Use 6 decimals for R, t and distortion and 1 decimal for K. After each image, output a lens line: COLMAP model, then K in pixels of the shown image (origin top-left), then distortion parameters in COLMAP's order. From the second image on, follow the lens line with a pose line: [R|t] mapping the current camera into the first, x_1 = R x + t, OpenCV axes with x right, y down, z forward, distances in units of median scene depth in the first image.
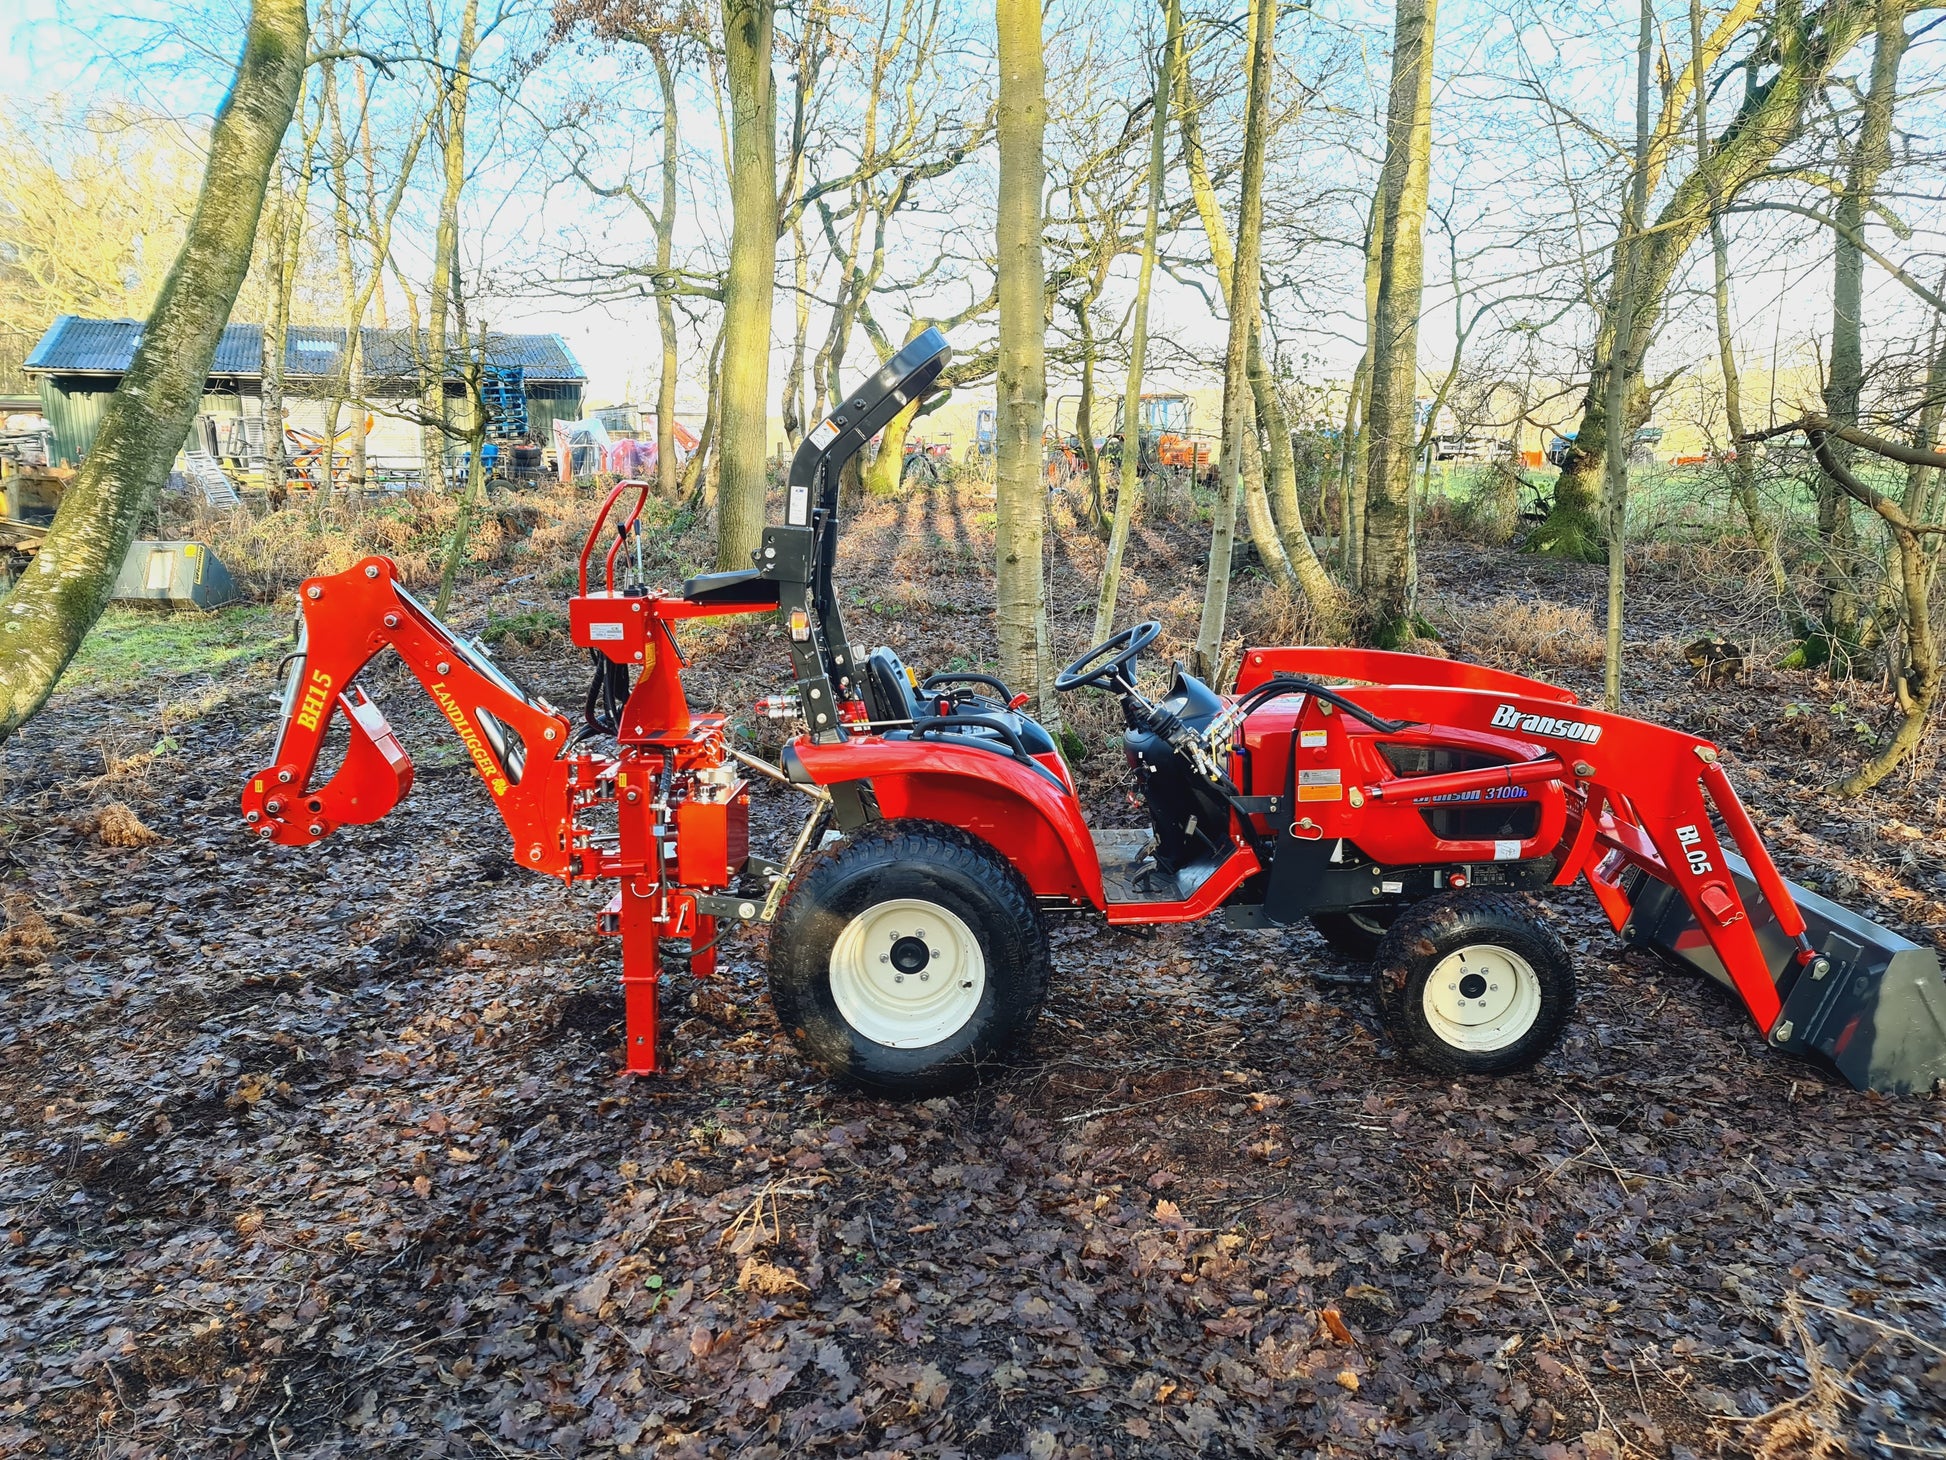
lens RADIAL K [[1442.7, 0, 1012.0], [0, 1442.7, 723.0], [0, 0, 1]] dist [0.106574, -0.099422]
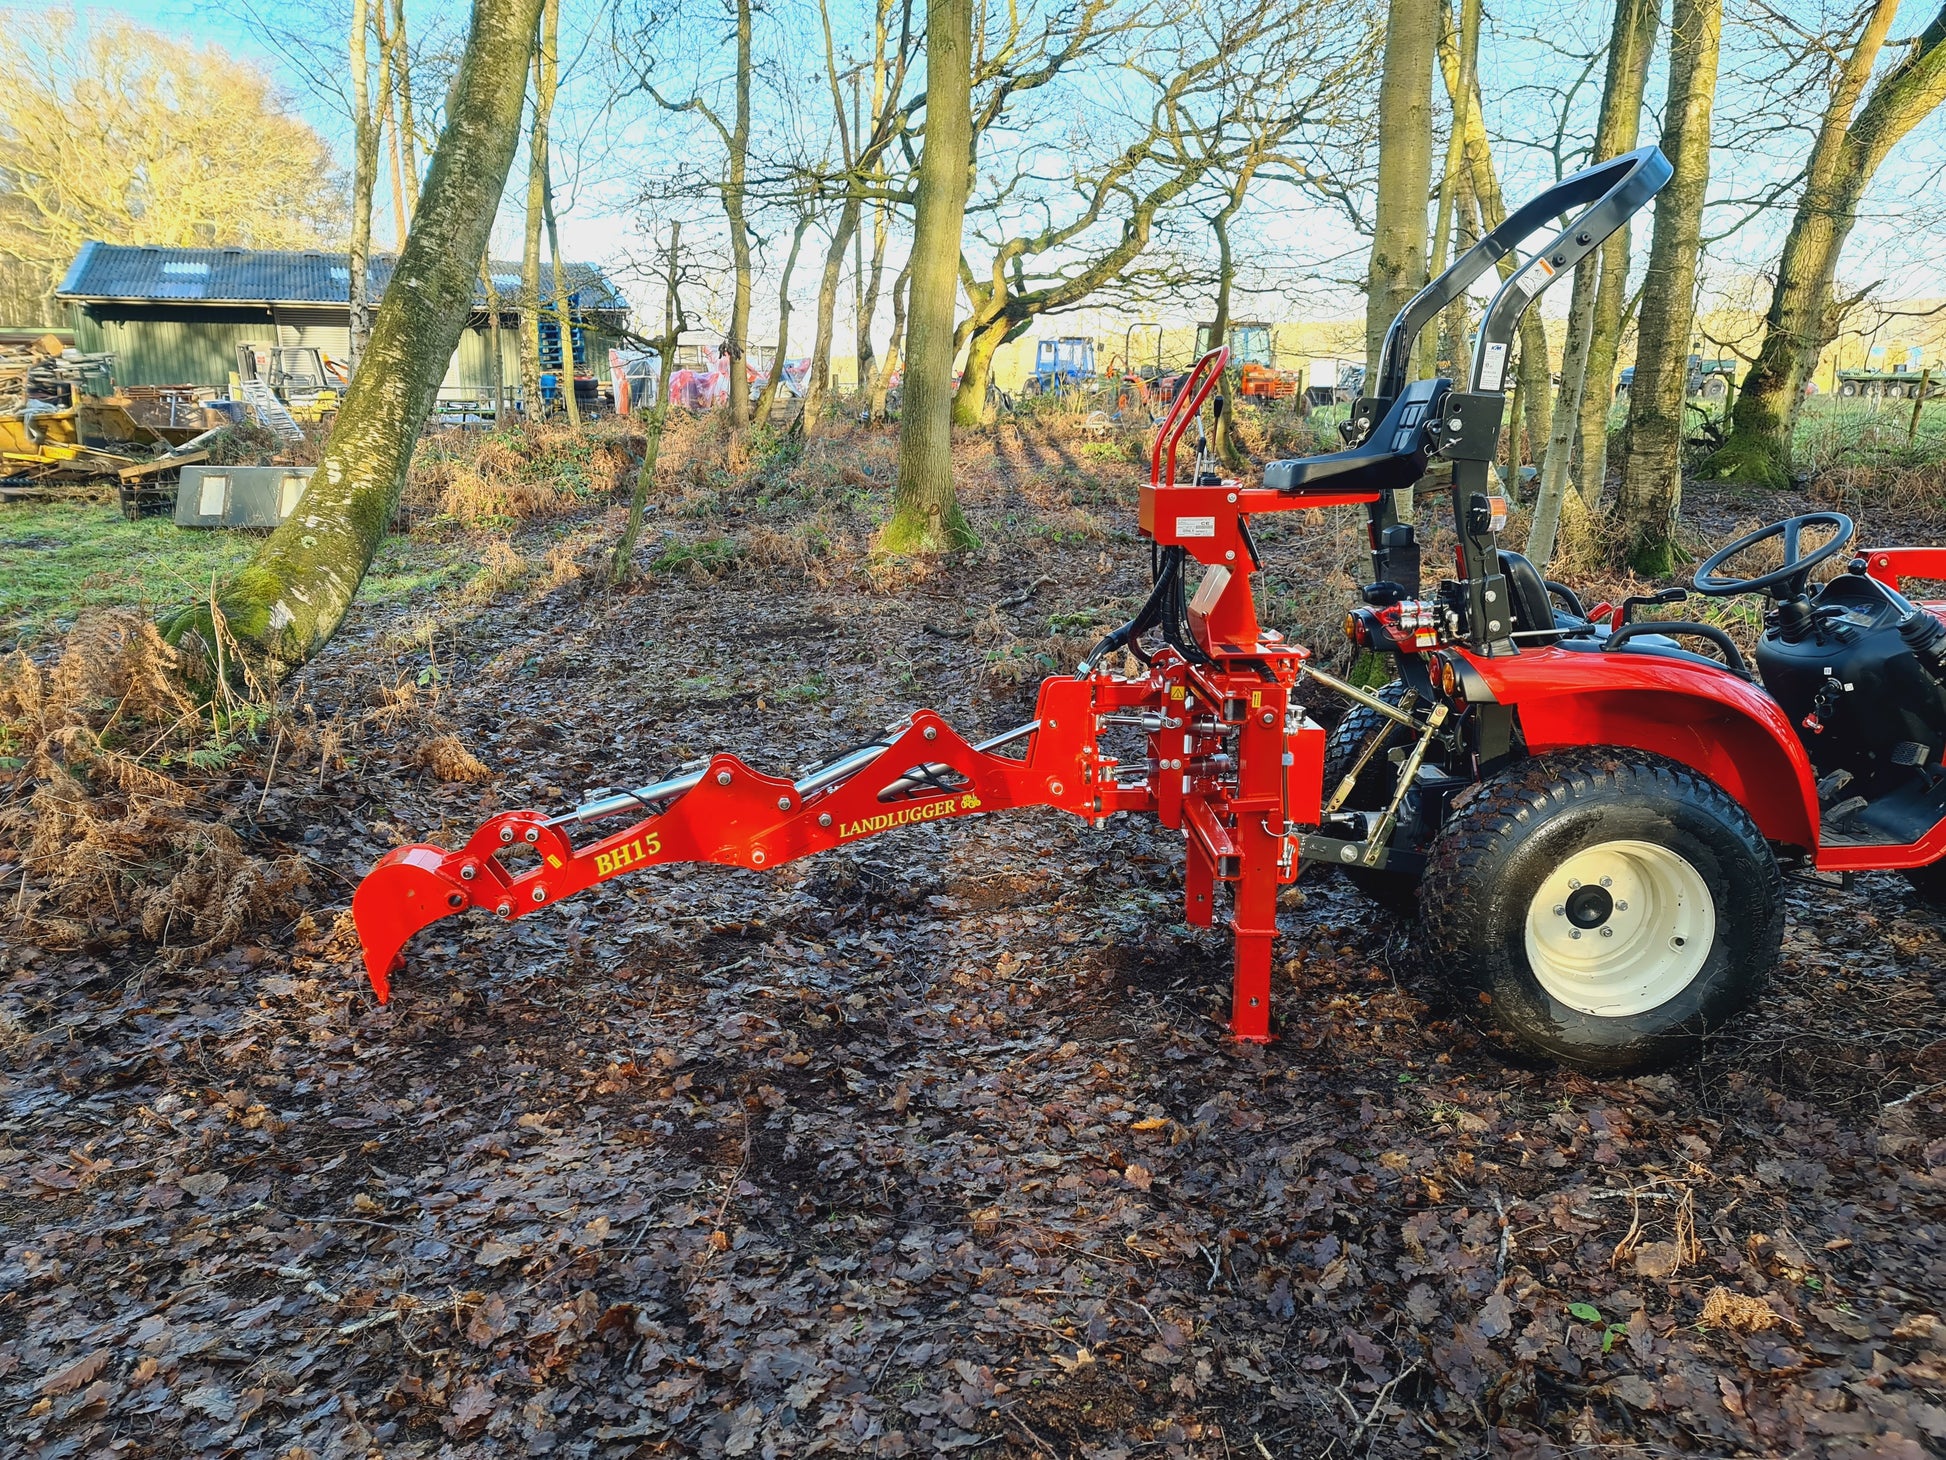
lens RADIAL K [[1441.8, 0, 977.6], [0, 1441.8, 731.9], [0, 0, 1]] dist [0.088740, -0.079610]
pose [[0.999993, -0.000505, 0.003651, -0.257787], [0.000349, 0.999087, 0.042727, 0.013060], [-0.003669, -0.042726, 0.999080, 0.093358]]
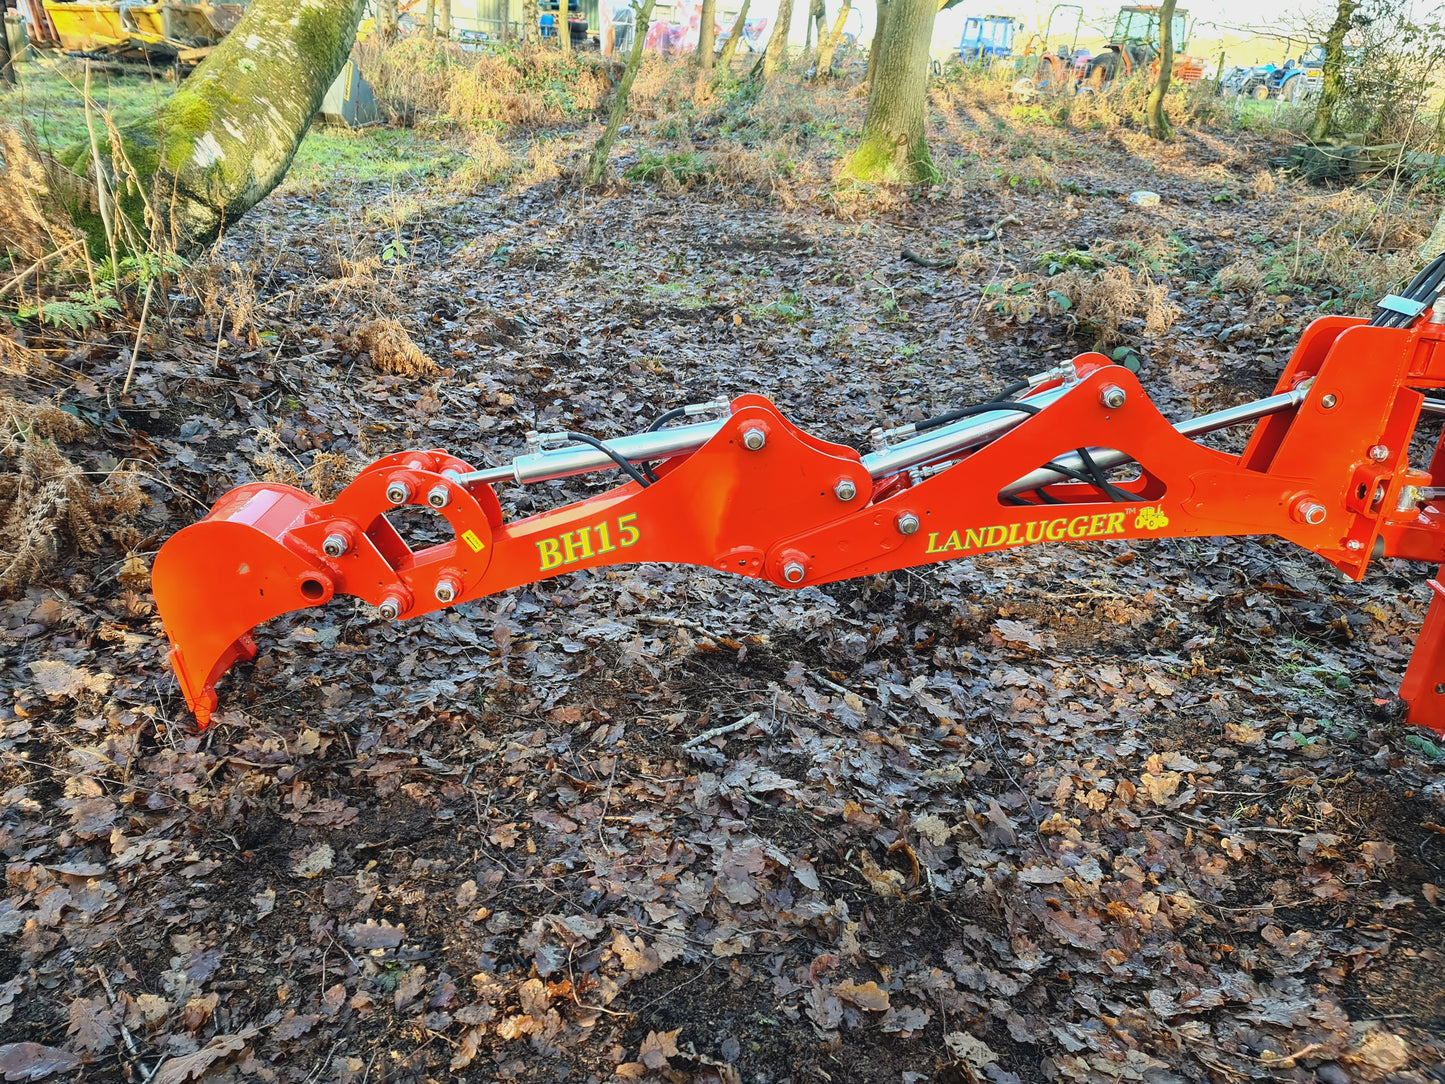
lens RADIAL K [[1040.6, 0, 720.5], [0, 1040.6, 549.6], [0, 0, 1]] dist [0.079102, -0.062001]
pose [[0.988782, 0.121151, -0.087364, -0.339637], [-0.097955, 0.967518, 0.233052, 0.024632], [0.112761, -0.221880, 0.968532, 0.421839]]
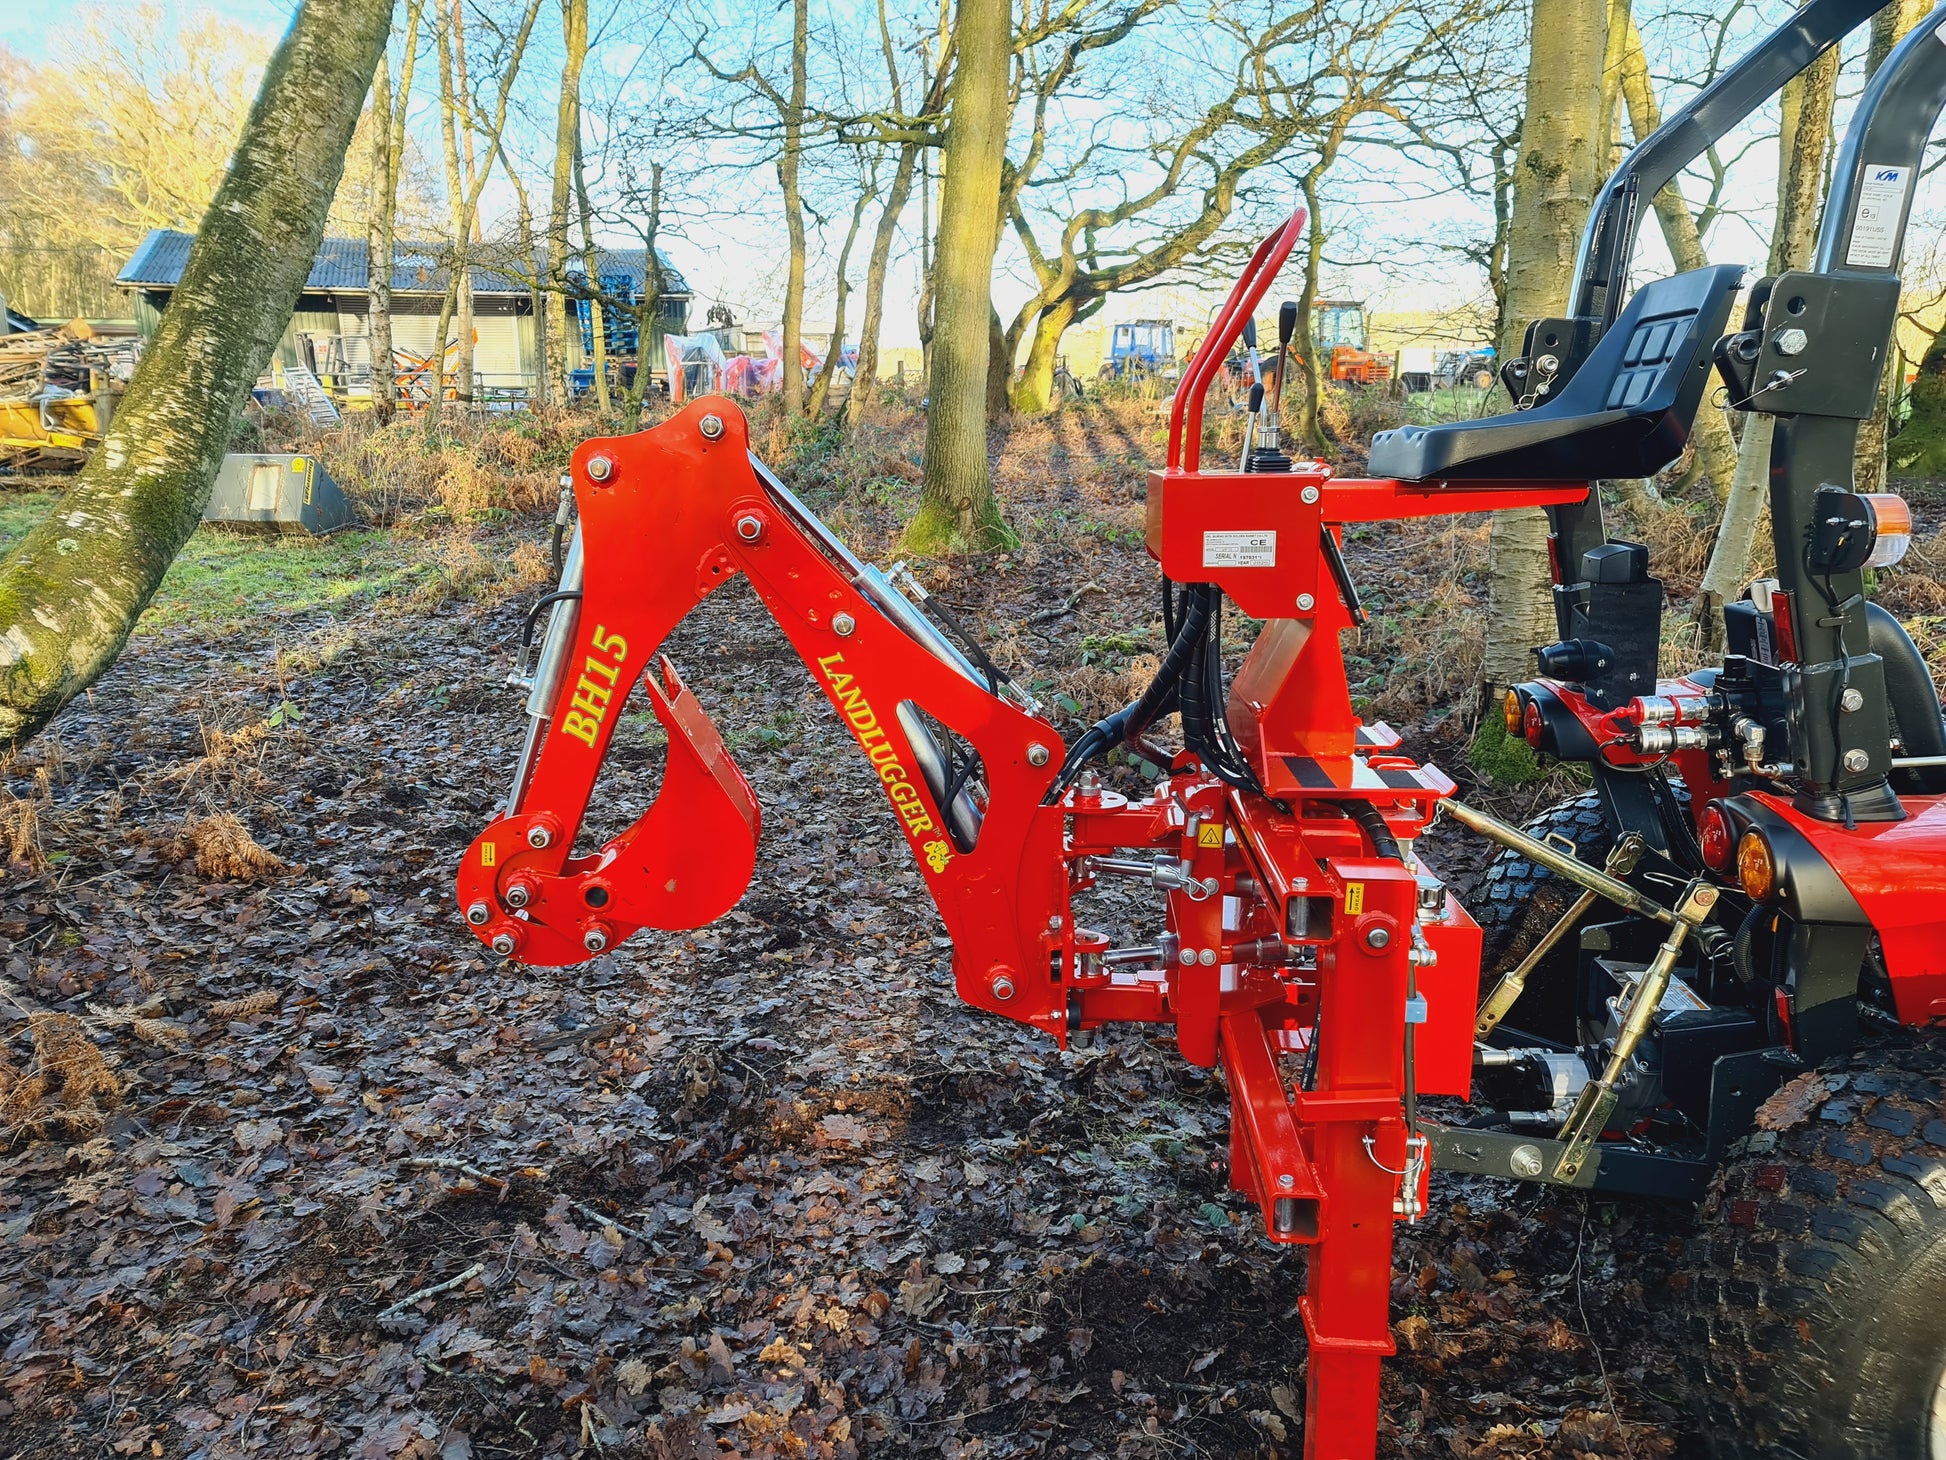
lens RADIAL K [[1409.9, 0, 980.8], [0, 1409.9, 718.0], [0, 0, 1]] dist [0.083318, -0.073533]
pose [[0.998403, 0.012171, -0.055173, -0.210479], [-0.009818, 0.999039, 0.042722, -0.017823], [0.055640, -0.042112, 0.997562, 0.347926]]
